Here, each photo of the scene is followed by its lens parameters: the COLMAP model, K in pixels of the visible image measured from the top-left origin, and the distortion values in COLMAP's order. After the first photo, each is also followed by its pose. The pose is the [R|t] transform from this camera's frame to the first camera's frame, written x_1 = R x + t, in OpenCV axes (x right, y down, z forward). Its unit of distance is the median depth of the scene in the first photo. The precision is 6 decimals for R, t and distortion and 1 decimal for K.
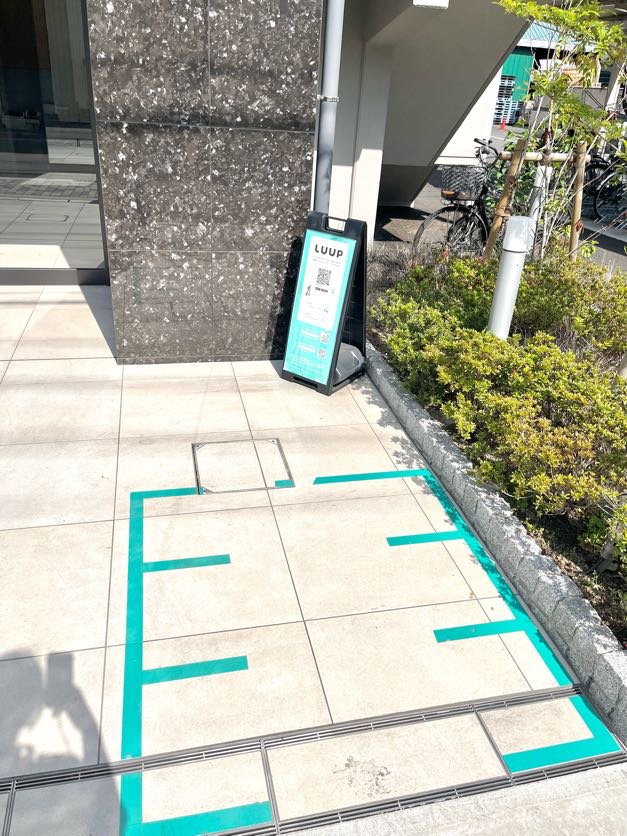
lens RADIAL K [[623.1, 0, 313.5], [0, 623.1, 418.0], [0, 0, 1]] dist [0.004553, 0.001001]
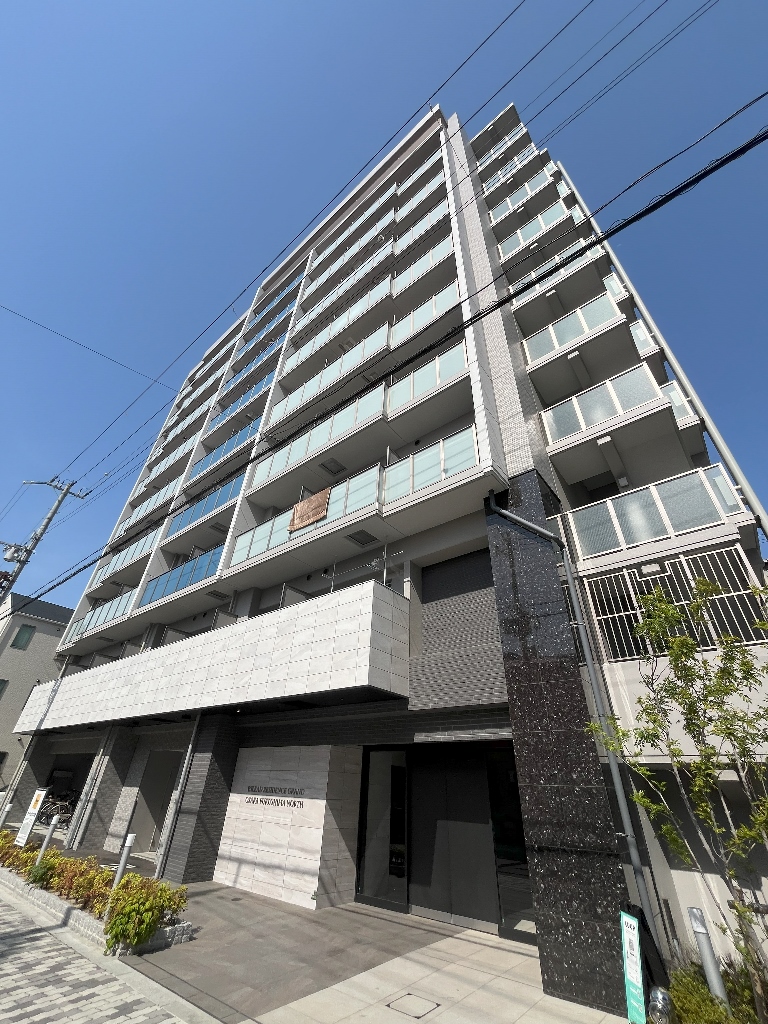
lens RADIAL K [[409.5, 0, 384.0], [0, 409.5, 512.0], [0, 0, 1]] dist [-0.002112, -0.000448]
pose [[0.618511, -0.478527, -0.623262, 0.936626], [-0.378800, 0.513351, -0.770052, 0.327632], [0.688443, 0.712378, 0.136248, -0.584648]]
